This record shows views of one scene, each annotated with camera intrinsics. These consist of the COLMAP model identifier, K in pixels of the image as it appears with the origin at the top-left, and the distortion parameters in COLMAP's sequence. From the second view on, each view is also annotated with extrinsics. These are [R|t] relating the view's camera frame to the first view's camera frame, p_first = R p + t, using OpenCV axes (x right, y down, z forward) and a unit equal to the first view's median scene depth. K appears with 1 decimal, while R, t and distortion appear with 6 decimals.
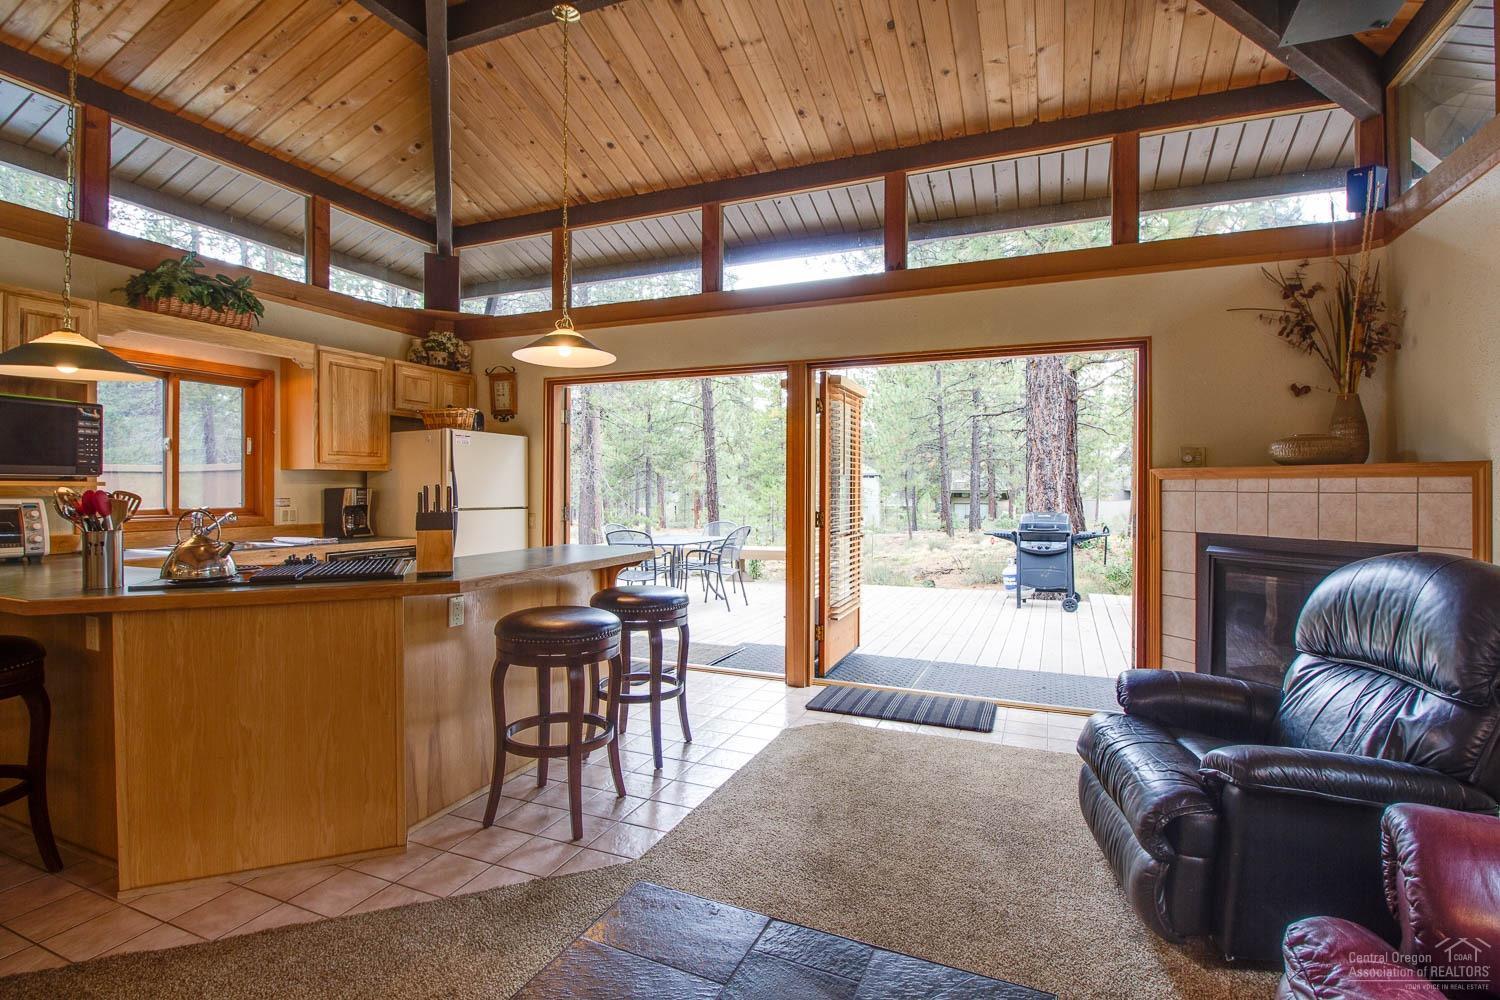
lens RADIAL K [[701.8, 0, 749.3], [0, 701.8, 488.5], [0, 0, 1]] dist [0.000322, -0.012299]
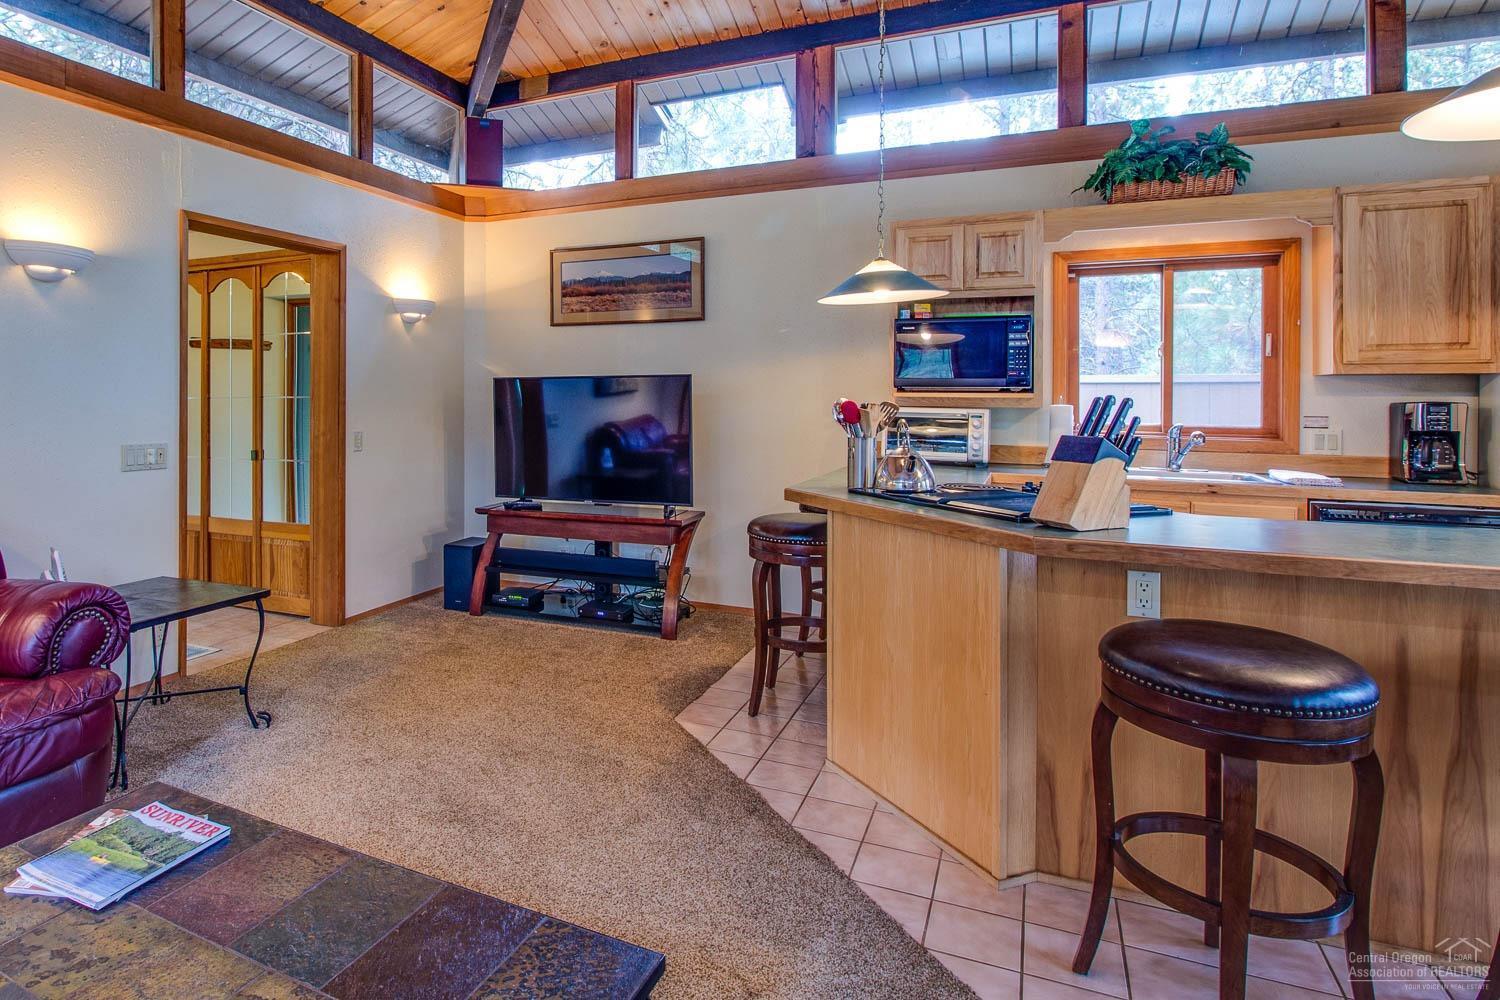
lens RADIAL K [[1006.8, 0, 750.3], [0, 1006.8, 399.6], [0, 0, 1]] dist [-0.000717, -0.000623]
pose [[-0.075746, -0.000331, -0.997127, 0.386543], [-0.007694, 0.999970, 0.000252, 0.001257], [0.997097, 0.007691, -0.075747, 0.531228]]
